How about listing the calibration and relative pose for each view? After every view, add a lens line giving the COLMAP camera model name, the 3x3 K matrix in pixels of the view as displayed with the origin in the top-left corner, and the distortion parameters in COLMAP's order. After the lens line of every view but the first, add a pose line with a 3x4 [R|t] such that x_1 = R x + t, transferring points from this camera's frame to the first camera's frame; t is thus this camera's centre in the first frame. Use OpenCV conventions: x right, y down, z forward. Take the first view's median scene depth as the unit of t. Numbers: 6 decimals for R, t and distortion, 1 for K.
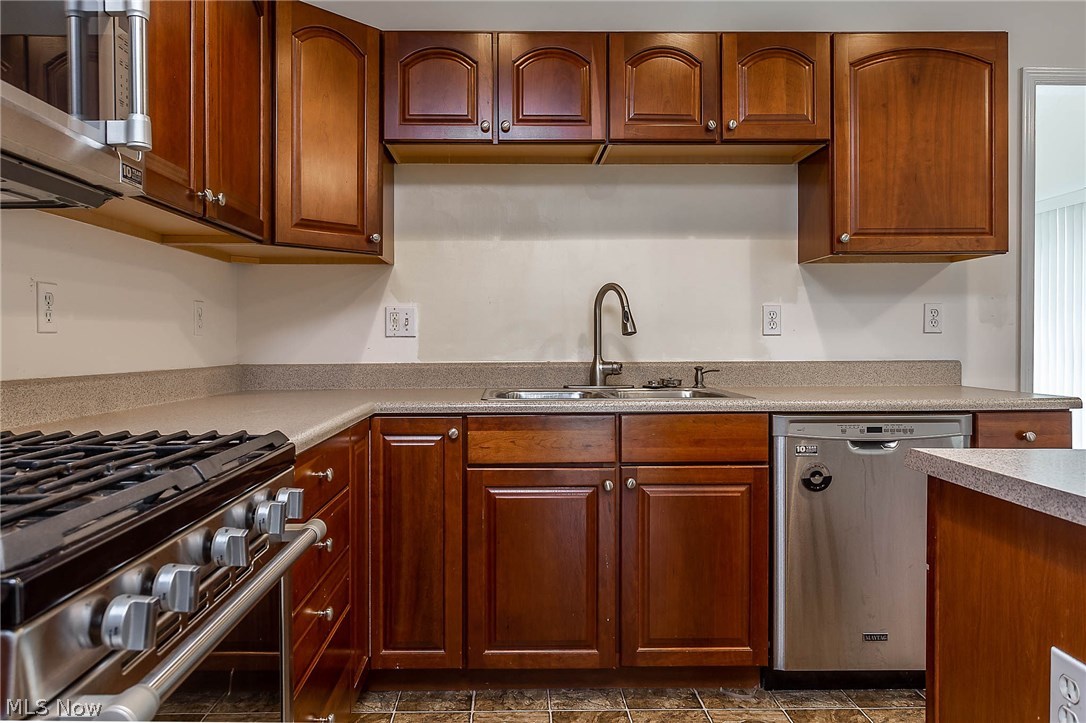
lens RADIAL K [[808.2, 0, 539.1], [0, 808.2, 356.2], [0, 0, 1]] dist [-0.015275, 0.008927]
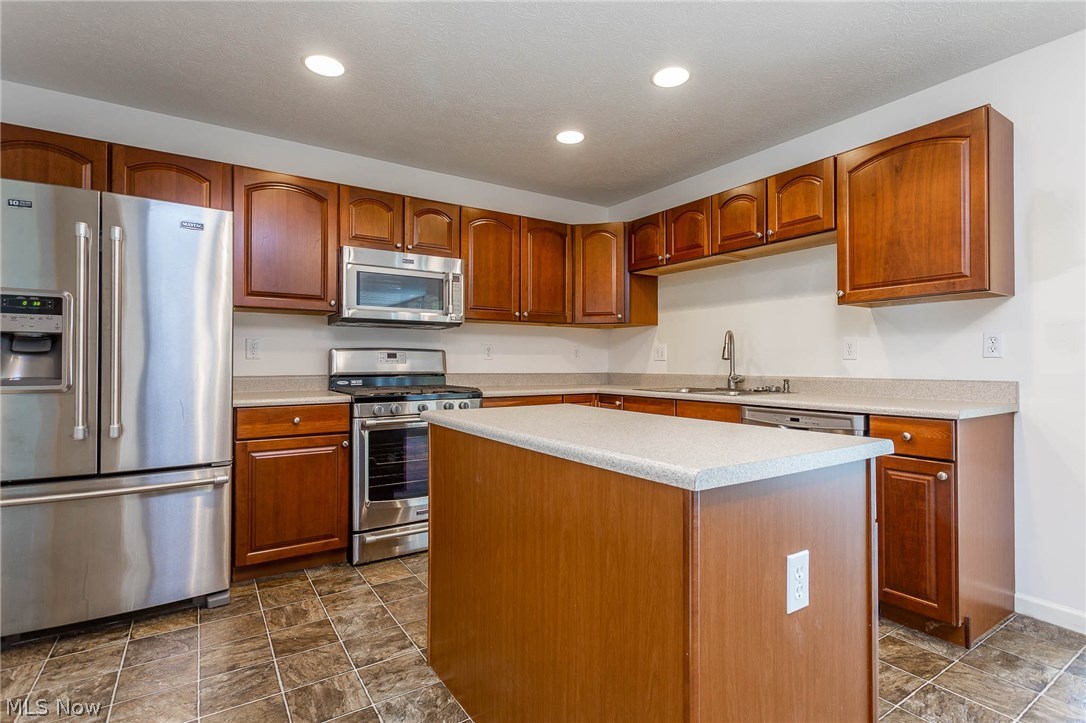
lens RADIAL K [[527.2, 0, 536.0], [0, 527.2, 364.9], [0, 0, 1]] dist [0.006194, 0.000203]
pose [[0.542227, 0.005784, -0.840212, 0.884866], [-0.017568, 0.999836, -0.004455, -0.002066], [0.840048, 0.017177, 0.542239, 0.016026]]
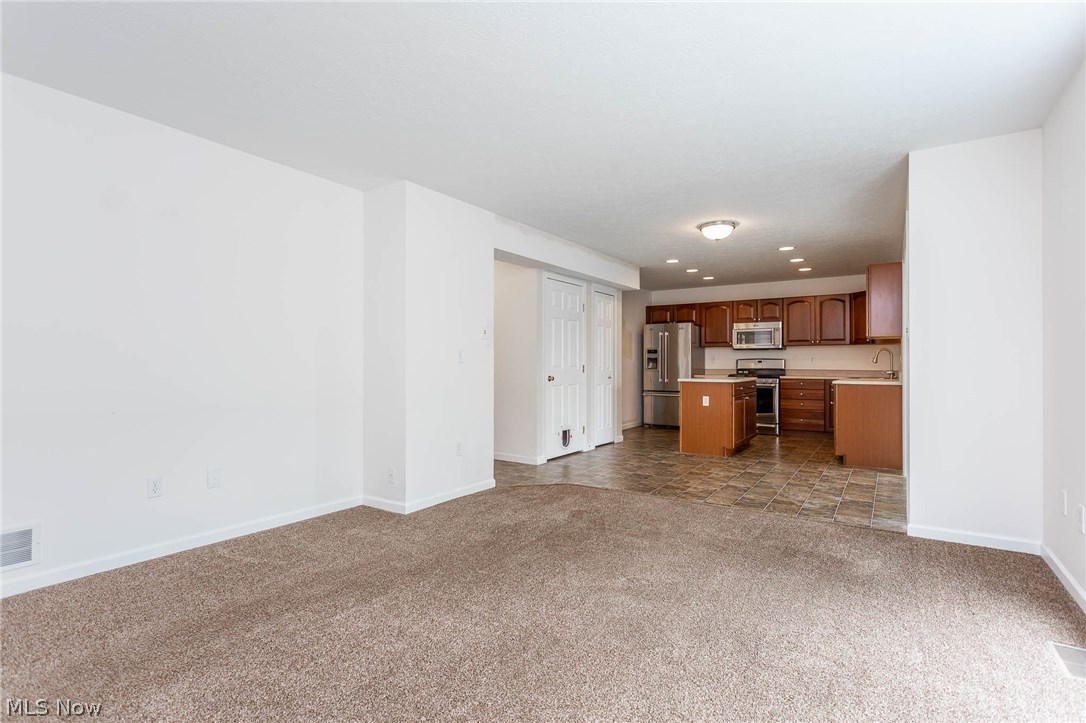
lens RADIAL K [[527.2, 0, 541.1], [0, 527.2, 360.7], [0, 0, 1]] dist [0.006194, 0.000203]
pose [[-0.560510, -0.003497, -0.828140, 3.008576], [-0.012398, 0.999914, 0.004170, -0.026346], [0.828055, 0.012604, -0.560506, 1.102026]]
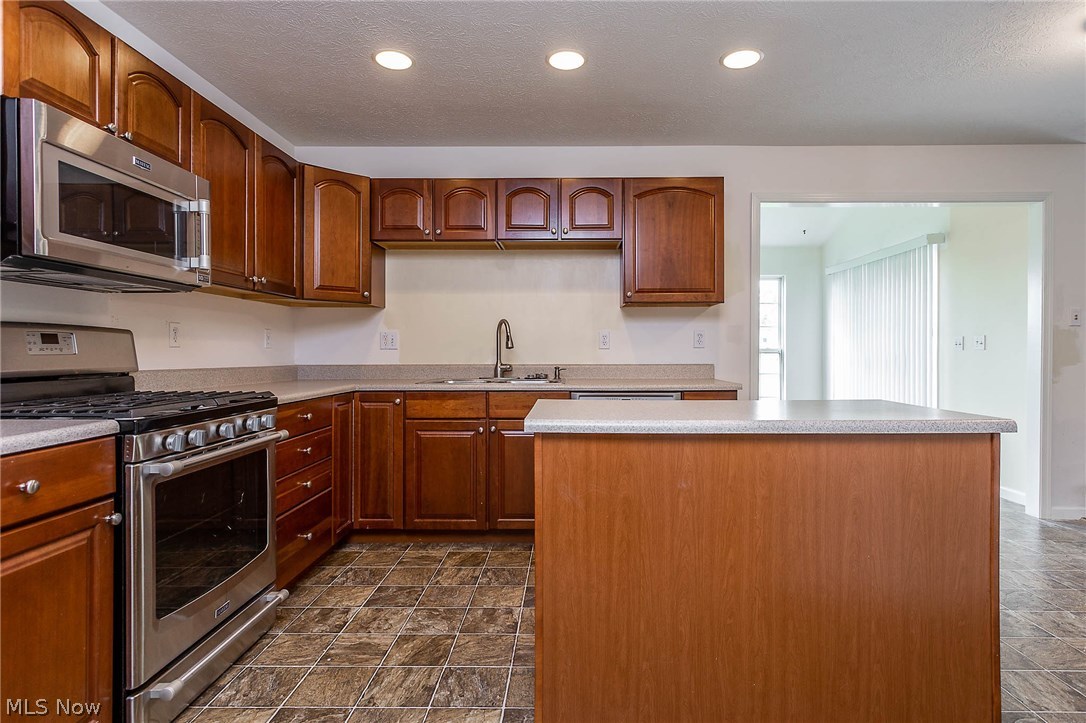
lens RADIAL K [[587.0, 0, 551.2], [0, 587.0, 359.7], [0, 0, 1]] dist [0.002220, -0.001500]
pose [[0.999777, 0.003566, -0.020791, 0.233573], [-0.003647, 0.999986, -0.003879, 0.002966], [0.020777, 0.003954, 0.999776, -0.292520]]
